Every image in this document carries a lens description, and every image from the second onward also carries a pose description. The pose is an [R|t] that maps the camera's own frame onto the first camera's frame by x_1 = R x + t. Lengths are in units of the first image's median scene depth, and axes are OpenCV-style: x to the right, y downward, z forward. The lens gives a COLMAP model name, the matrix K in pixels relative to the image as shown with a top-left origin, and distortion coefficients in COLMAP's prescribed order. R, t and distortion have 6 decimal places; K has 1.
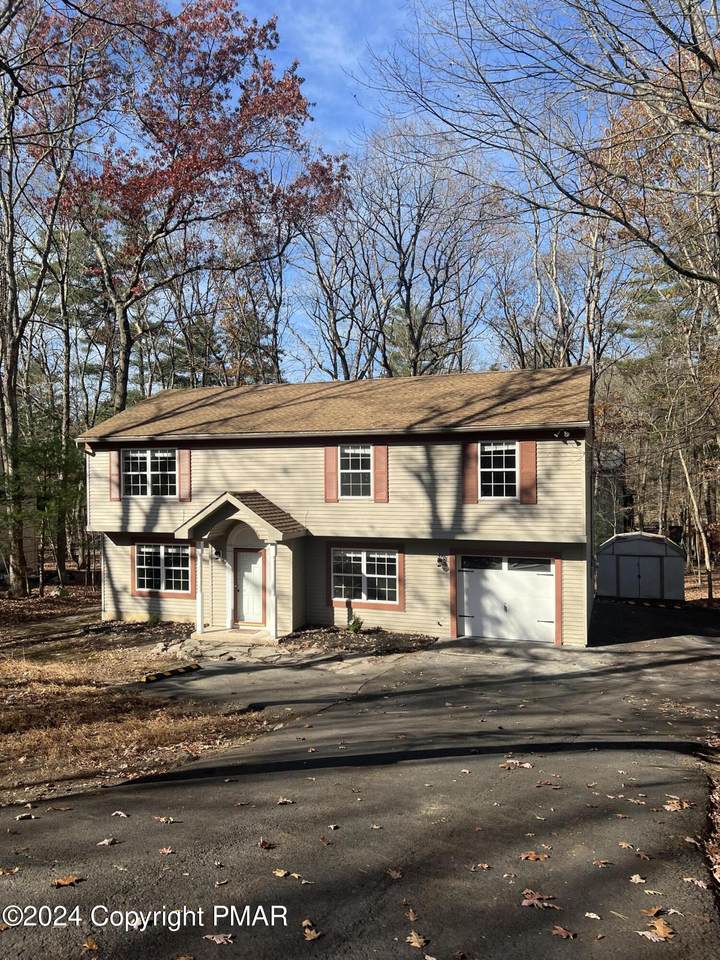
lens RADIAL K [[717.9, 0, 361.7], [0, 717.9, 456.6], [0, 0, 1]] dist [0.090323, -0.000706]
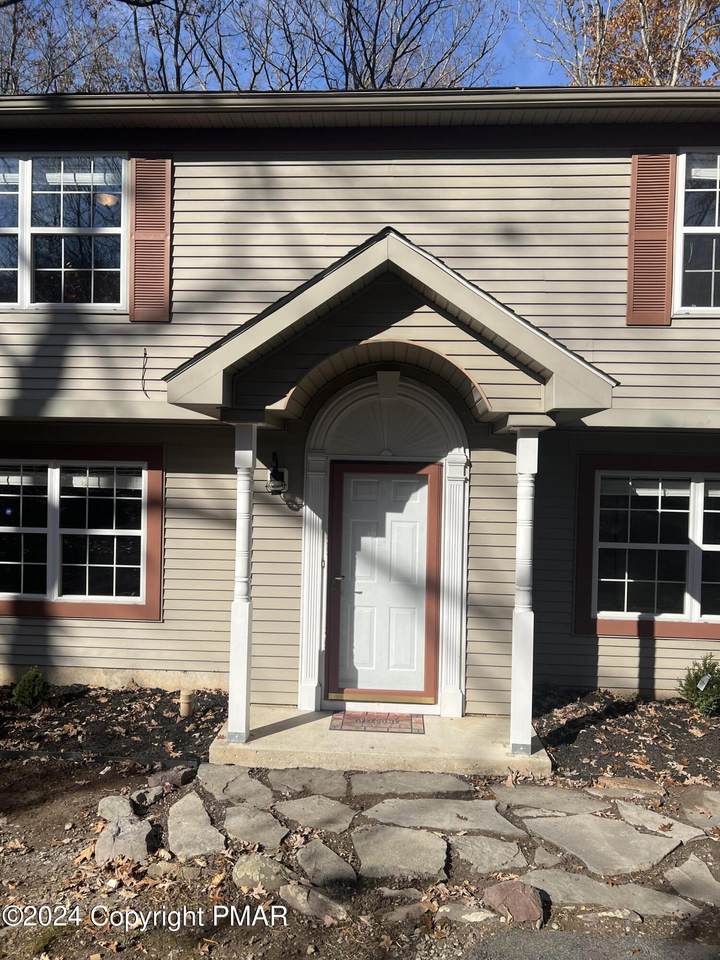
lens RADIAL K [[715.6, 0, 357.8], [0, 715.6, 482.2], [0, 0, 1]] dist [0.083815, -0.131513]
pose [[0.962136, 0.027104, 0.271218, -0.255617], [-0.033742, 0.999234, 0.019839, 0.131425], [-0.270473, -0.028239, 0.962313, 0.701805]]
